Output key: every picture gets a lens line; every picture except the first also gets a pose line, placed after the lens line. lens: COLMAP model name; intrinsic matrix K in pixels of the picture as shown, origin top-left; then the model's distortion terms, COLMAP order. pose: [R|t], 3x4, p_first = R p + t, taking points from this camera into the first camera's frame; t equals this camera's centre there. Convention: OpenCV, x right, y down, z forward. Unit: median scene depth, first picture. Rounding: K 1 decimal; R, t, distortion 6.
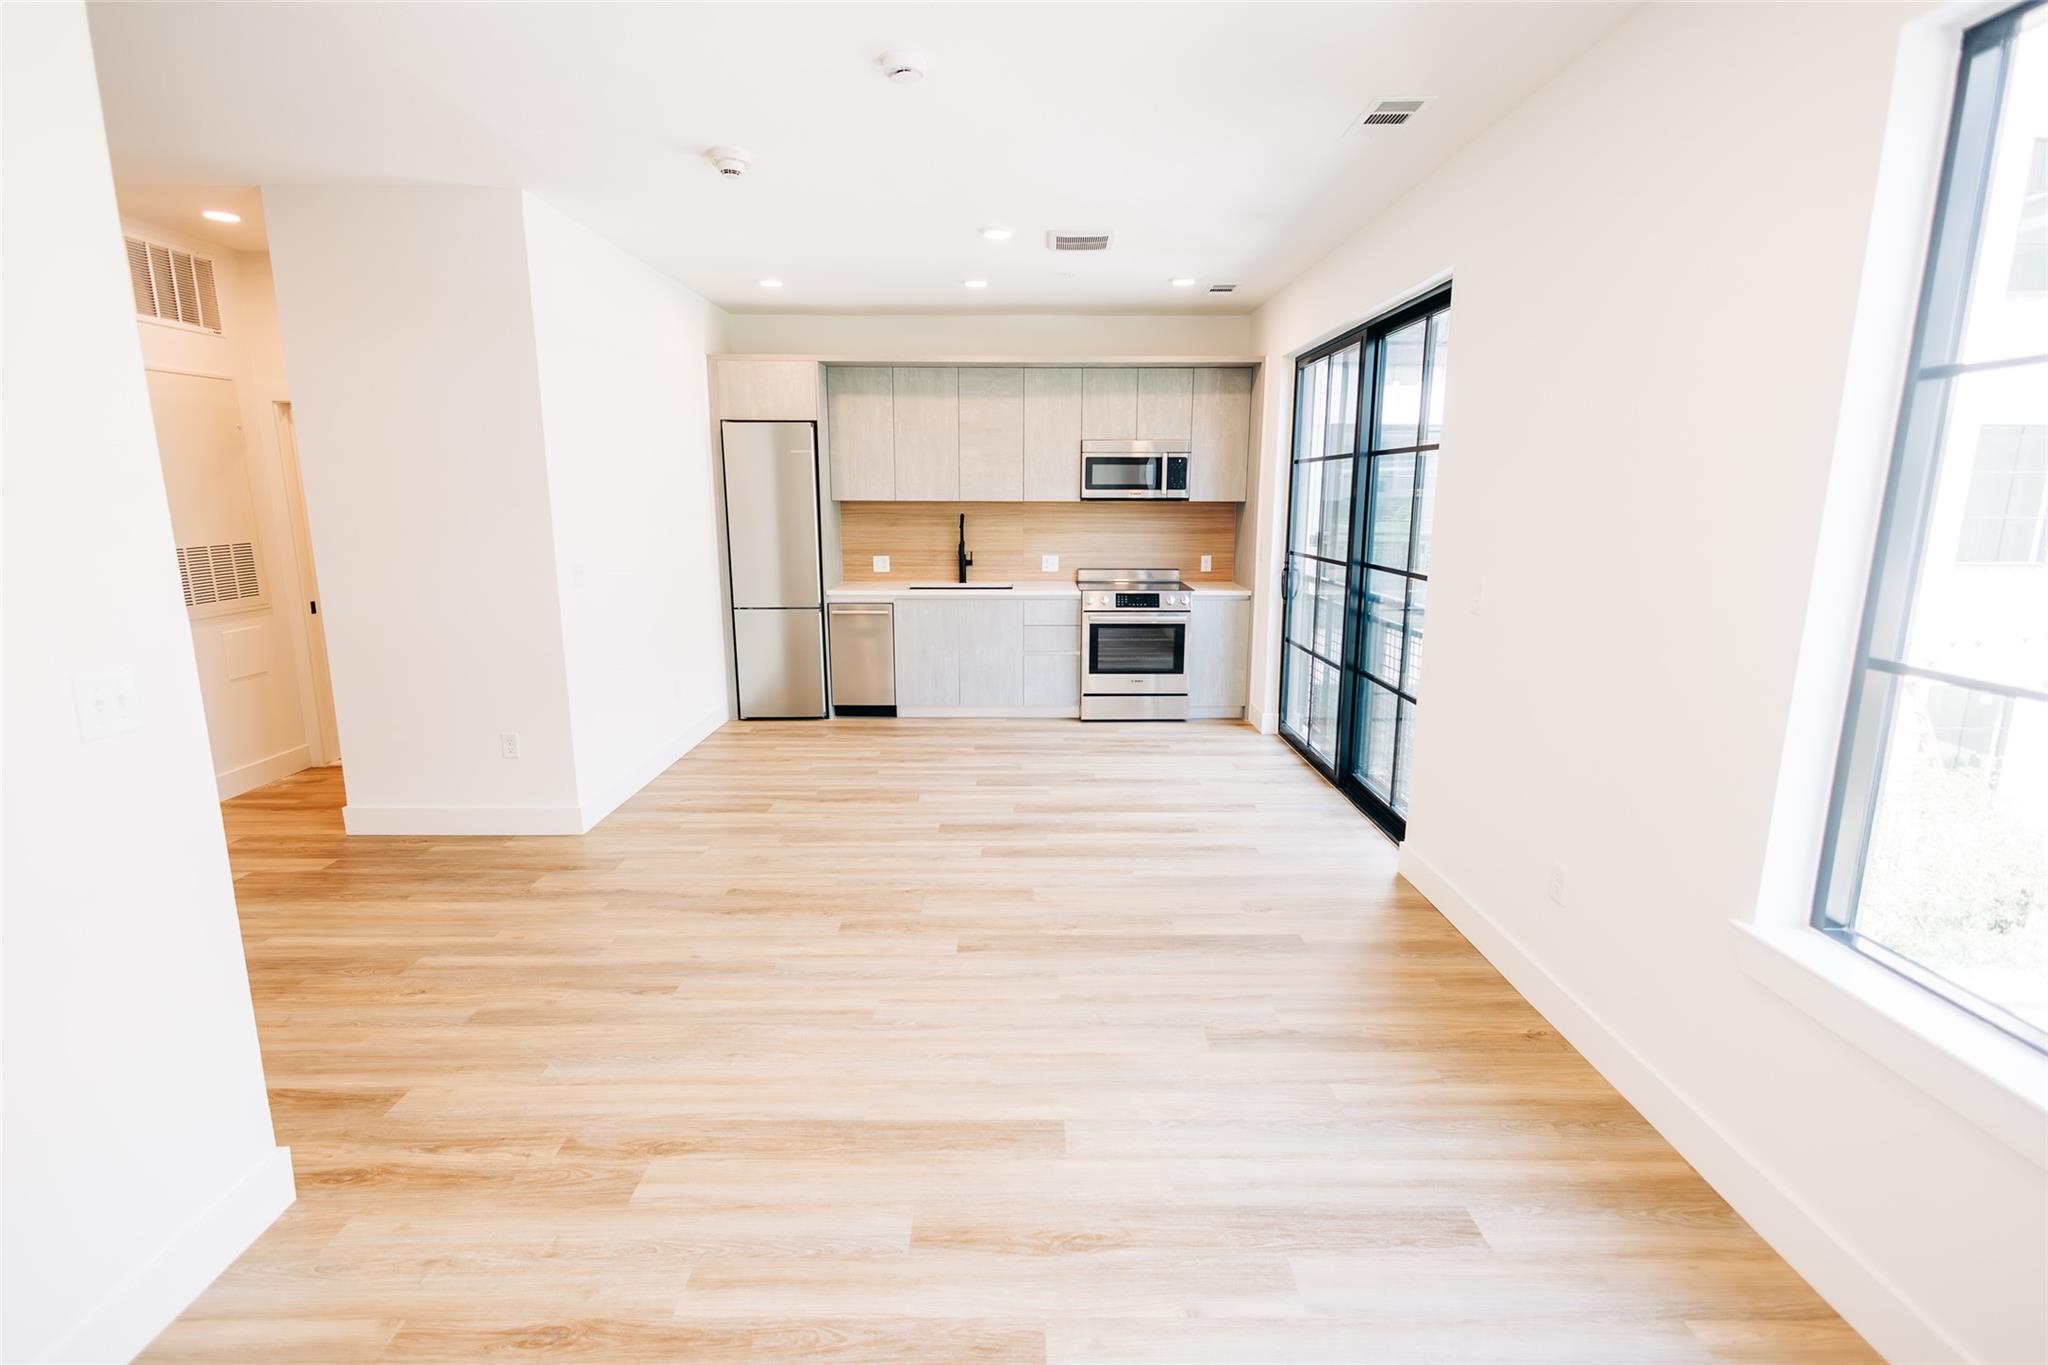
lens RADIAL K [[938.1, 0, 1000.8], [0, 938.1, 778.4], [0, 0, 1]] dist [0.000831, 0.000157]
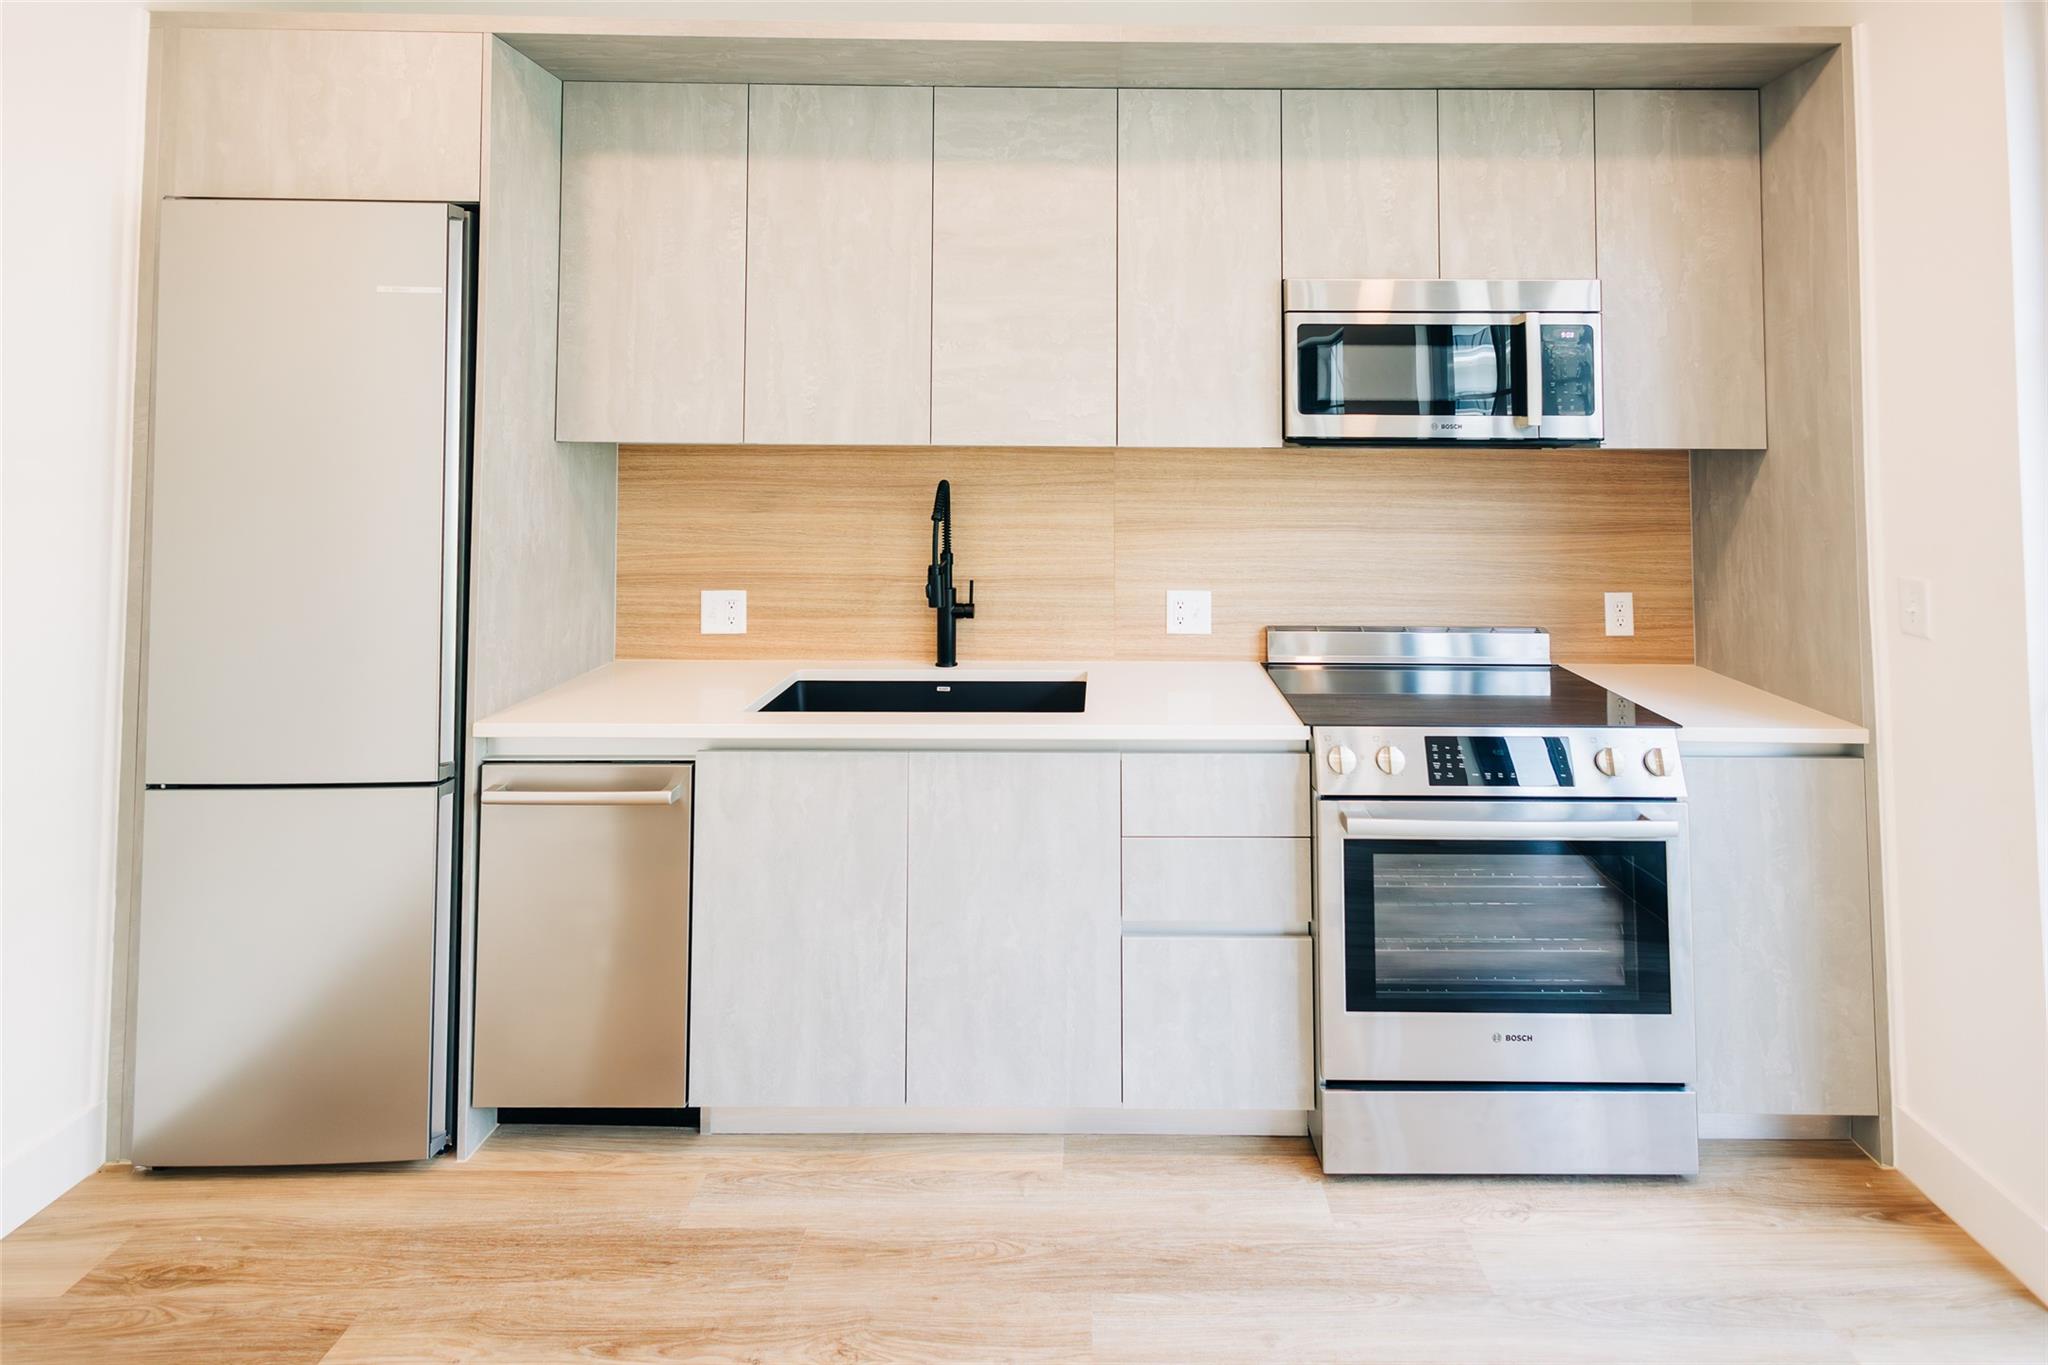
lens RADIAL K [[1007.0, 0, 1081.0], [0, 1007.0, 425.8], [0, 0, 1]] dist [0.011891, -0.001178]
pose [[0.999937, 0.004233, 0.010348, 0.007114], [-0.000781, 0.949733, -0.313060, -0.189596], [-0.011153, 0.313032, 0.949677, 0.656013]]
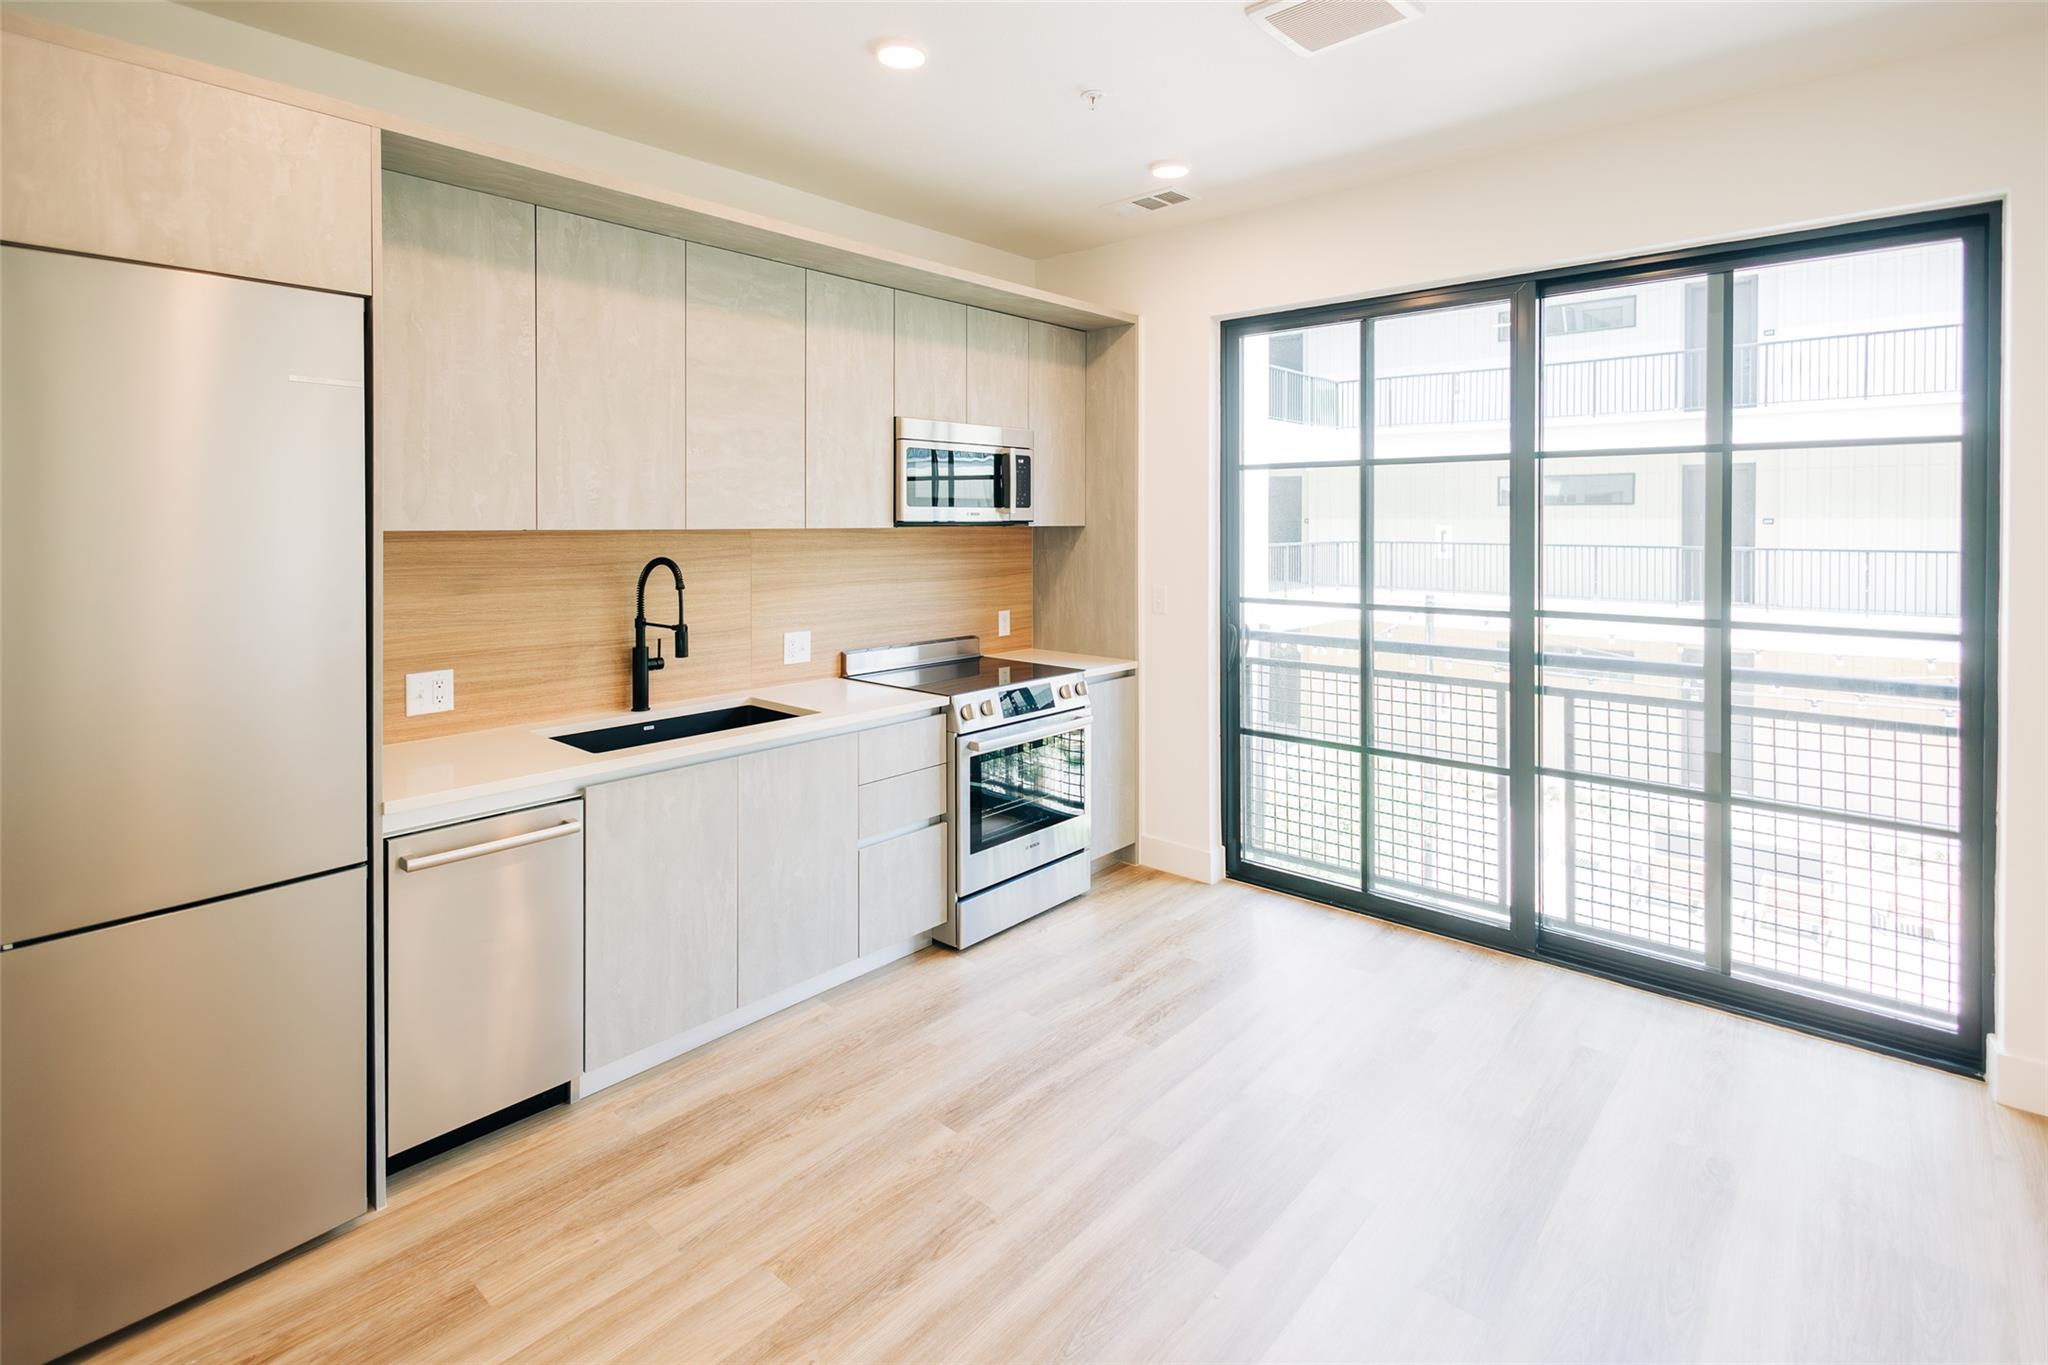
lens RADIAL K [[1027.4, 0, 1012.9], [0, 1027.4, 562.7], [0, 0, 1]] dist [0.012259, -0.000071]
pose [[0.649479, -0.034020, 0.759618, -0.310734], [0.223267, 0.963496, -0.147744, -0.179505], [-0.726862, 0.265554, 0.633366, 0.602069]]
